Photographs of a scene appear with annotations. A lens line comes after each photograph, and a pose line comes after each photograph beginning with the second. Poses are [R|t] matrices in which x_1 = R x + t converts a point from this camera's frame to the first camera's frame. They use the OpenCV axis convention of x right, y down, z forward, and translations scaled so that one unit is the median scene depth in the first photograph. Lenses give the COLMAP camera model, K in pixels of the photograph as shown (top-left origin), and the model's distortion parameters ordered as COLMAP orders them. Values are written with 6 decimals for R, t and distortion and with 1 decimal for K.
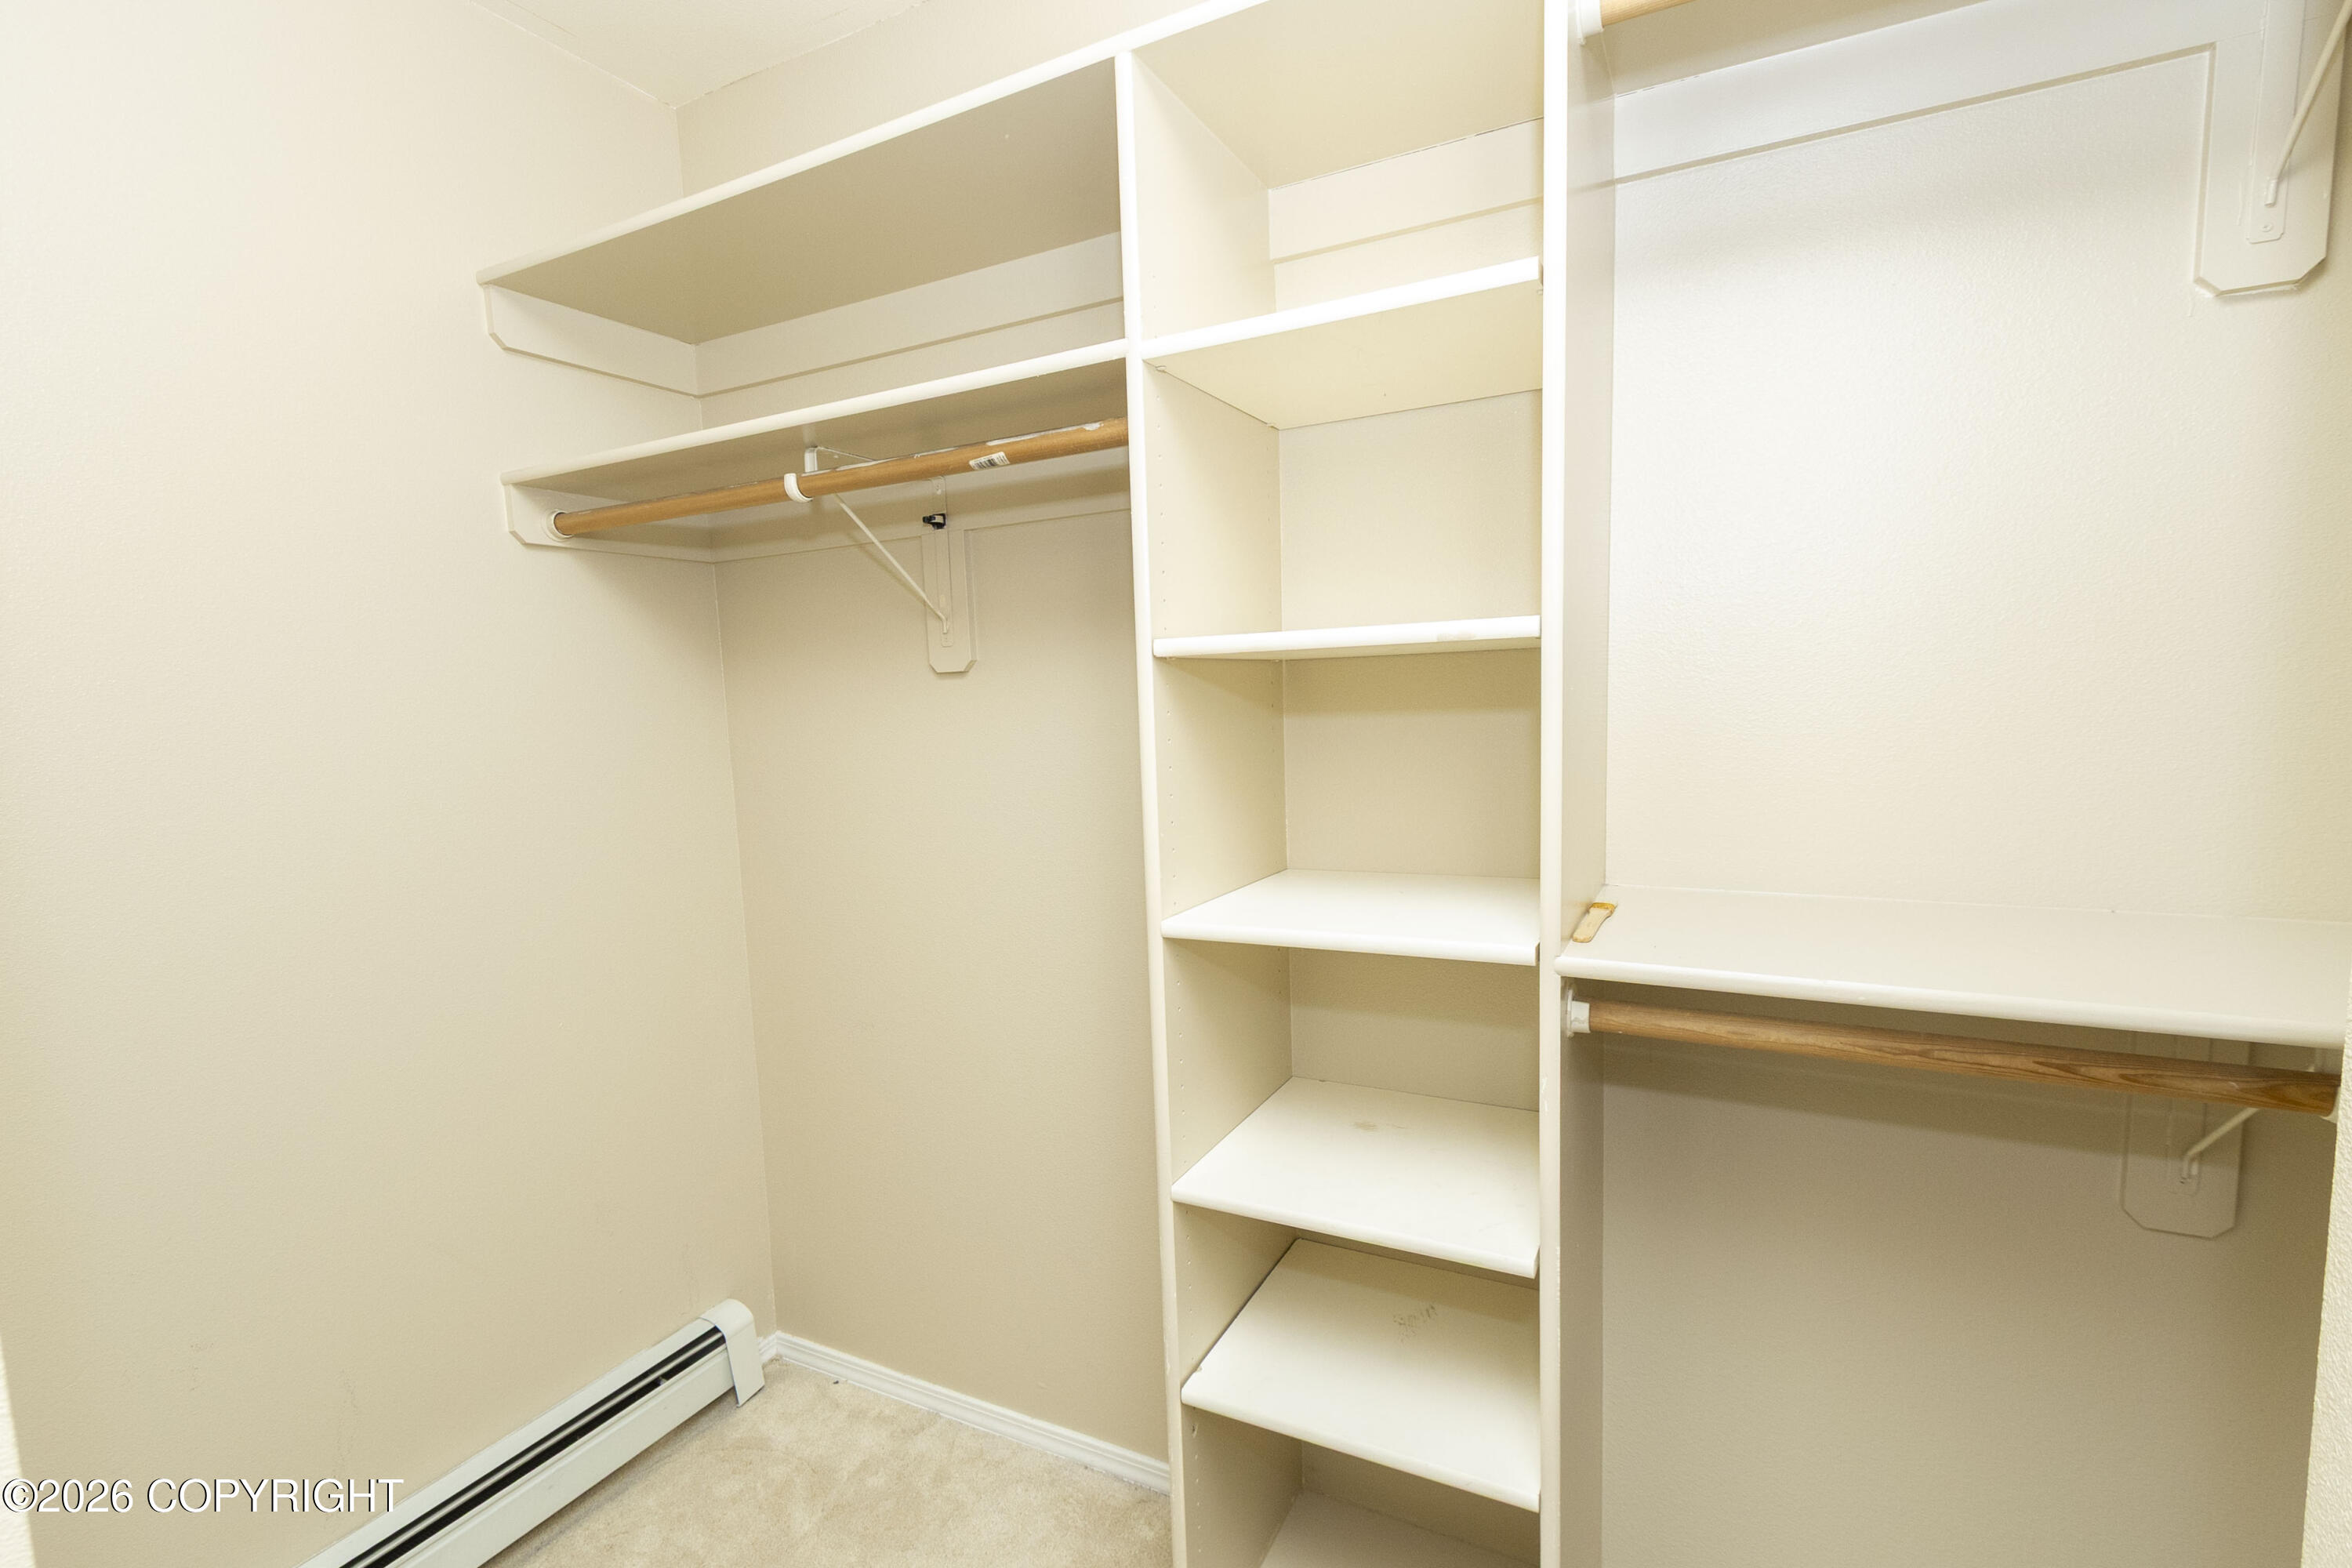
lens RADIAL K [[1075.2, 0, 1168.7], [0, 1075.2, 803.2], [0, 0, 1]] dist [0.011427, -0.002801]
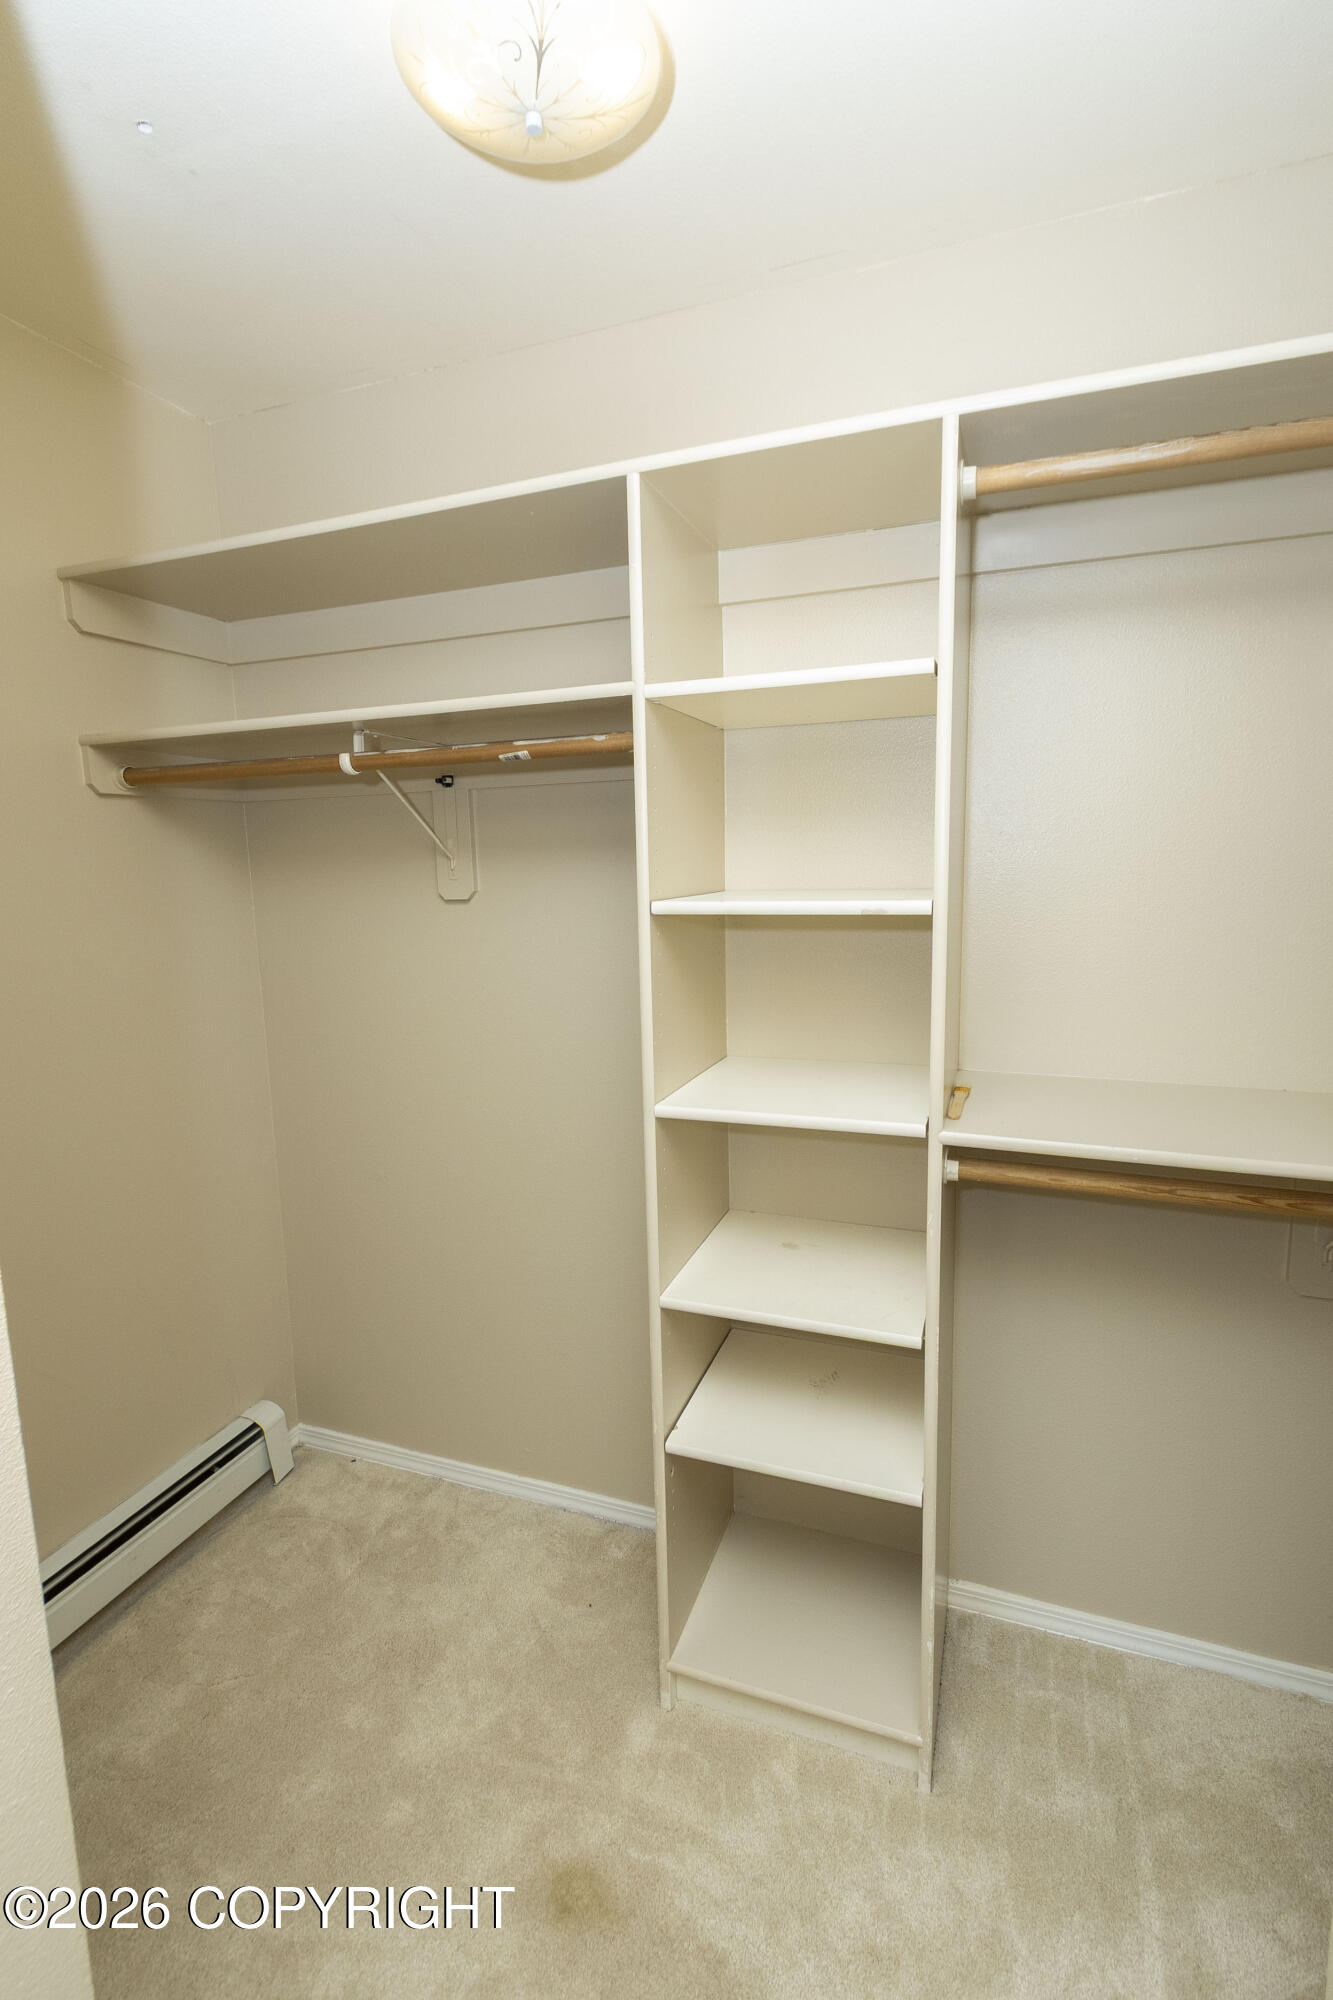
lens RADIAL K [[914.3, 0, 671.6], [0, 914.3, 985.5], [0, 0, 1]] dist [0.011427, -0.002801]
pose [[0.991913, -0.006028, 0.126776, -0.111796], [0.002380, 0.999579, 0.028913, -0.065552], [-0.126897, -0.028378, 0.991510, -0.128529]]
